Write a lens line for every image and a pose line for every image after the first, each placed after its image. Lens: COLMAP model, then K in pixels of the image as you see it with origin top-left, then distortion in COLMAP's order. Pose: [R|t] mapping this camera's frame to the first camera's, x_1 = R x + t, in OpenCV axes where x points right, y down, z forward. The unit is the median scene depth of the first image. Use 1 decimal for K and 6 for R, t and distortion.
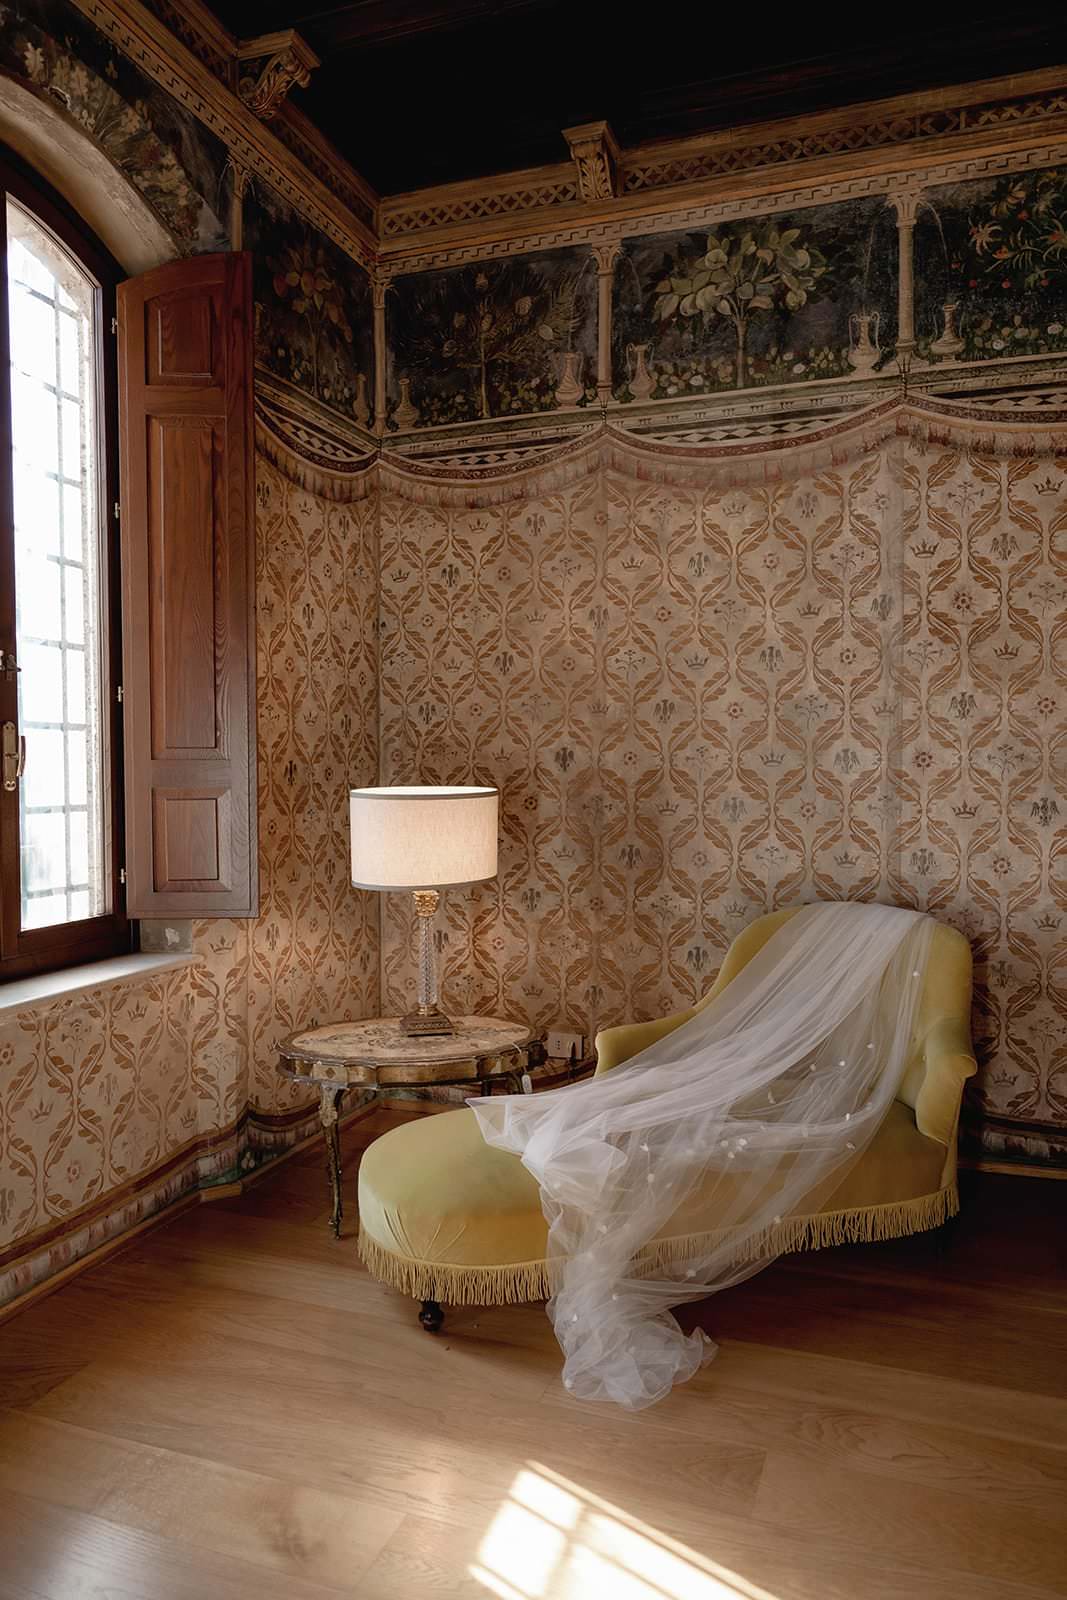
lens RADIAL K [[1078.5, 0, 535.7], [0, 1078.5, 804.5], [0, 0, 1]] dist [-0.000554, 0.001107]
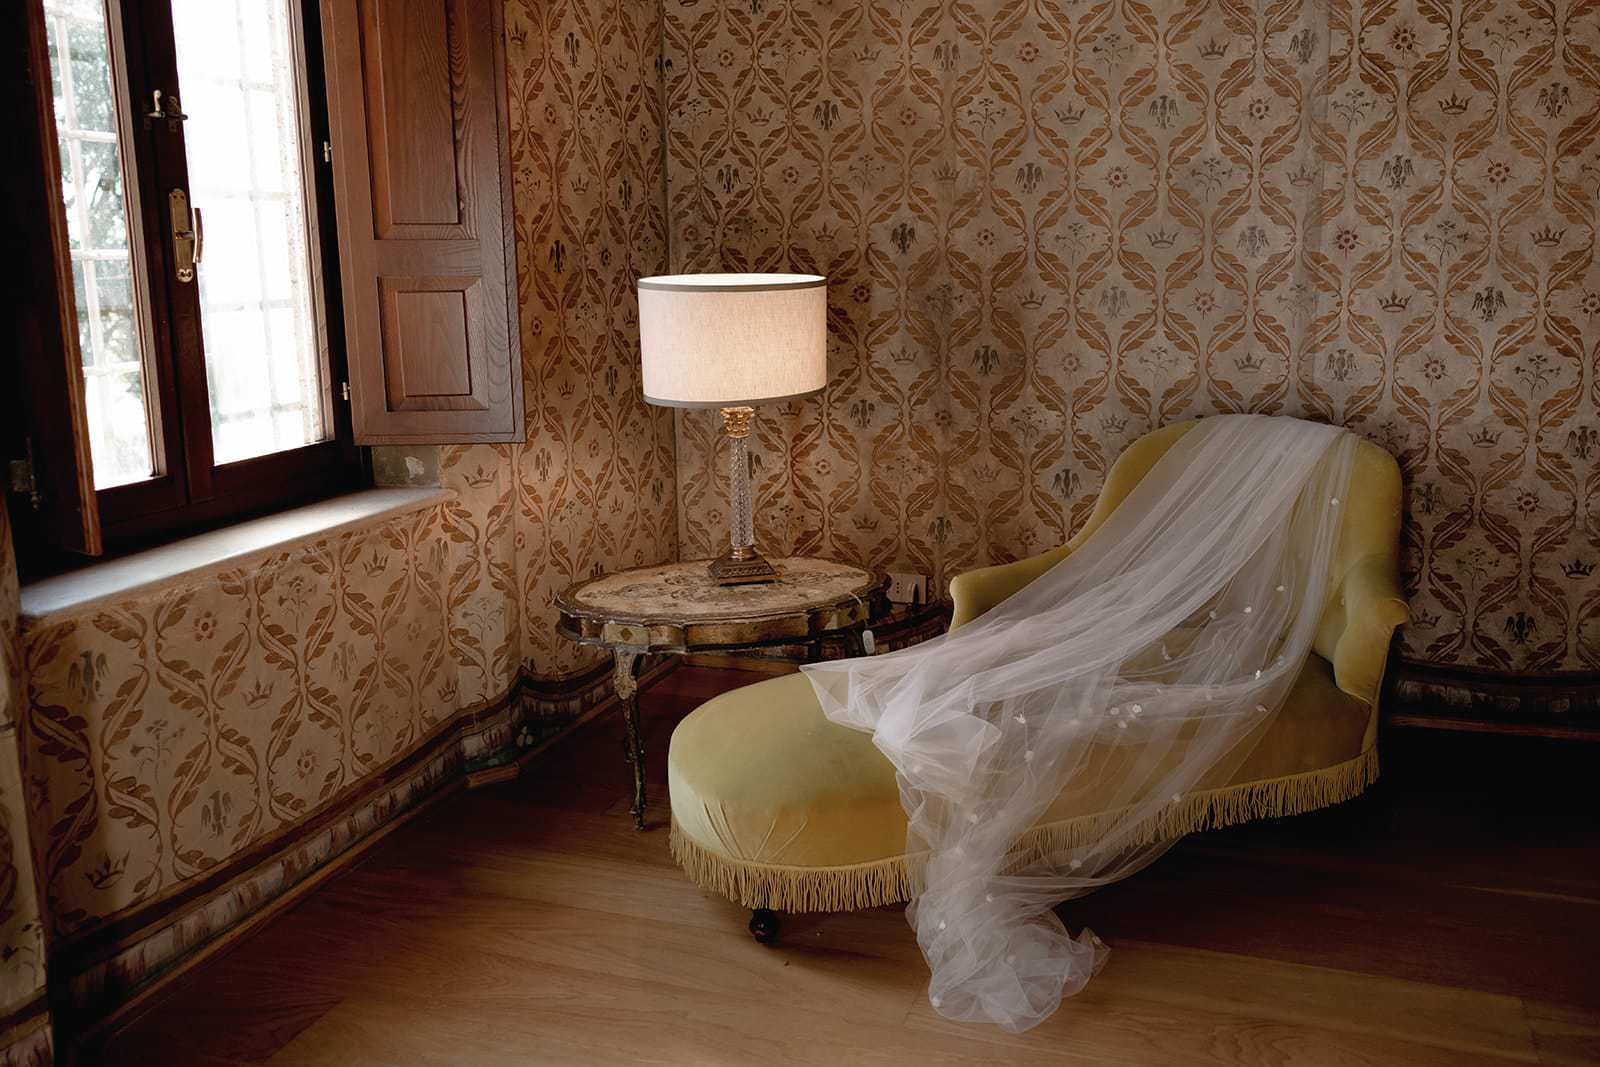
lens RADIAL K [[1255.7, 0, 926.3], [0, 1255.7, 453.2], [0, 0, 1]] dist [-0.000534, 0.000166]
pose [[0.997477, -0.011253, 0.070087, -0.025497], [0.002042, 0.991495, 0.130130, -0.005648], [-0.070955, -0.129658, 0.989017, 0.060609]]
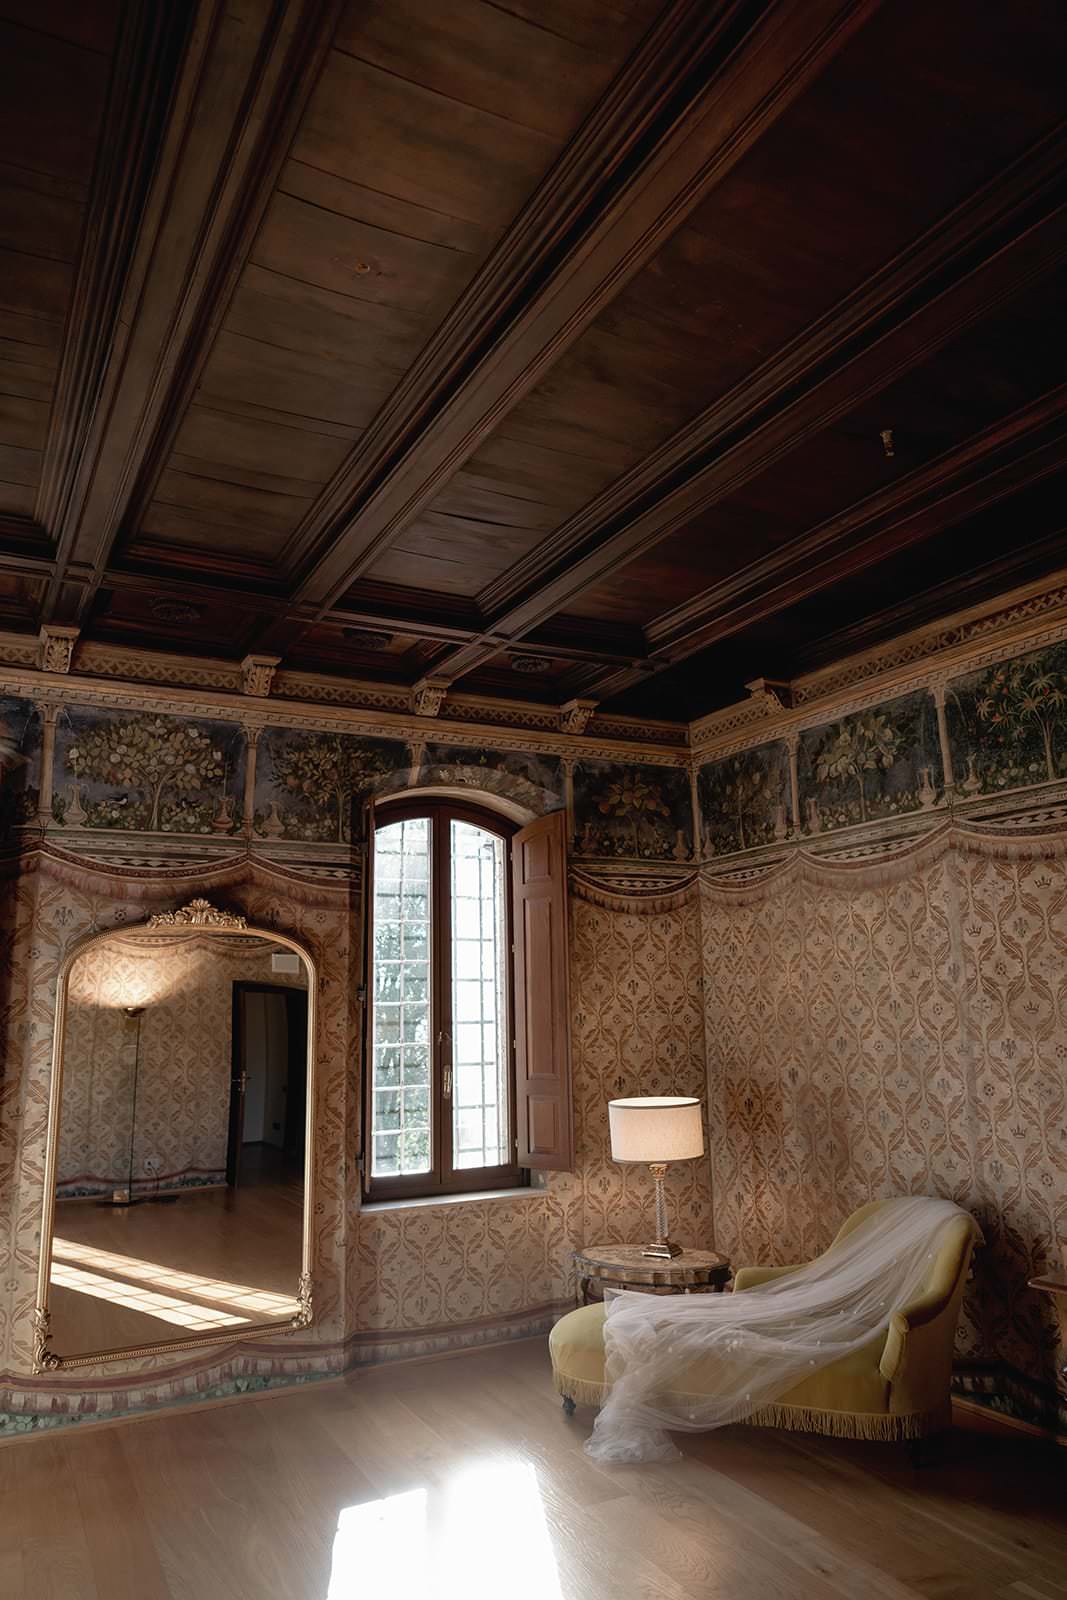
lens RADIAL K [[1078.5, 0, 535.7], [0, 1078.5, 804.5], [0, 0, 1]] dist [-0.000554, 0.001107]
pose [[0.733036, -0.141845, -0.665235, 0.857192], [-0.003230, 0.977278, -0.211939, -0.098543], [0.680182, 0.157507, 0.715922, -0.365022]]
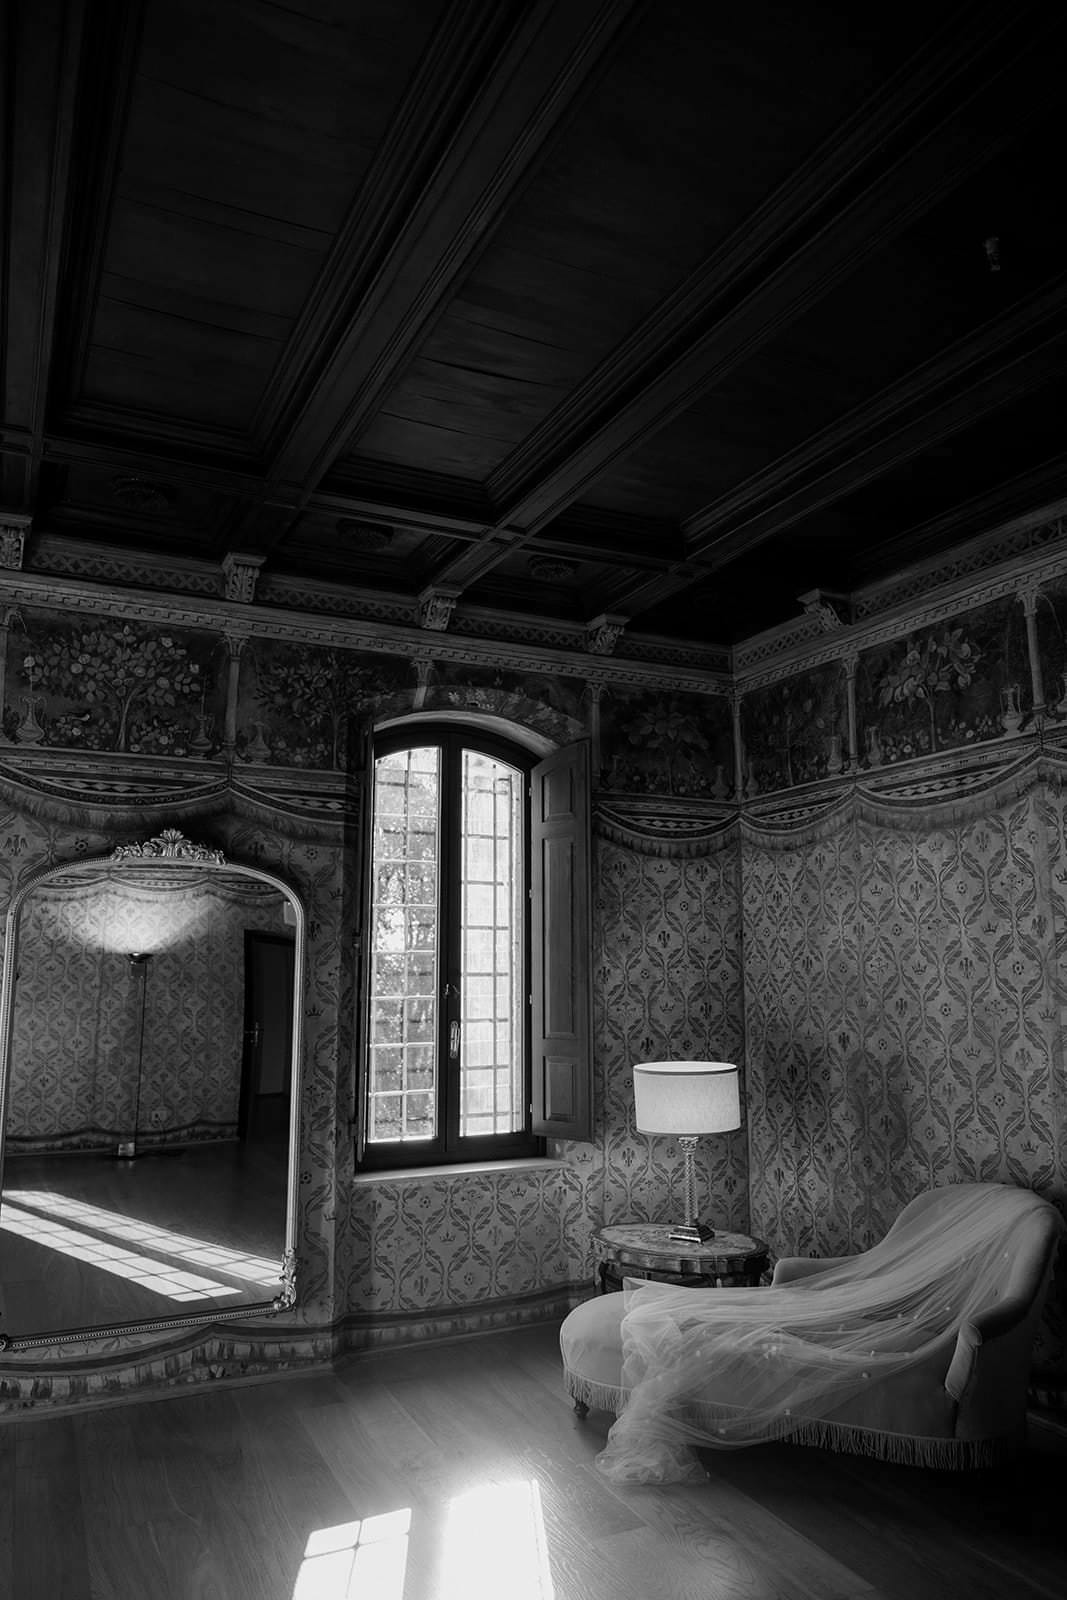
lens RADIAL K [[1077.9, 0, 534.3], [0, 1077.9, 804.8], [0, 0, 1]] dist [0.004953, -0.025396]
pose [[0.709757, -0.106384, -0.696367, 0.746895], [-0.021921, 0.984717, -0.172778, -0.097276], [0.704105, 0.137895, 0.696578, -0.211662]]
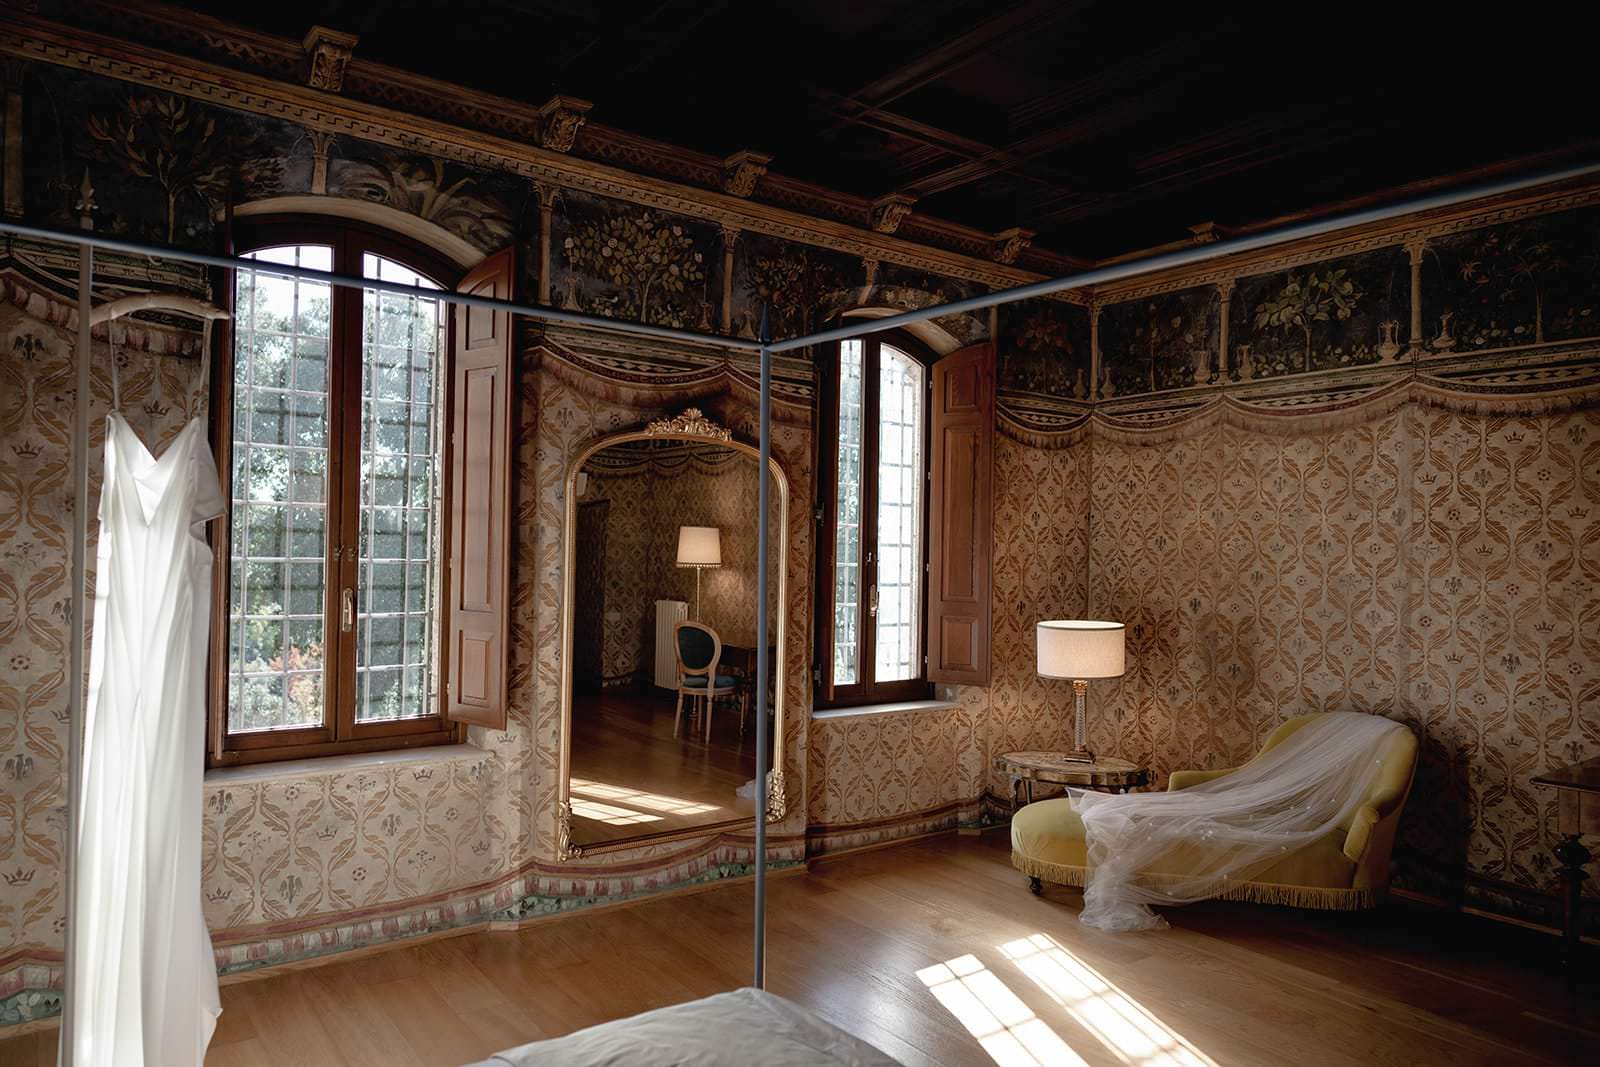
lens RADIAL K [[1078.5, 0, 796.4], [0, 1078.5, 538.5], [0, 0, 1]] dist [-0.000554, 0.001107]
pose [[0.825712, 0.012958, -0.563943, 0.466650], [-0.039280, 0.998630, -0.034567, -0.067890], [0.562723, 0.050694, 0.825090, -0.678906]]
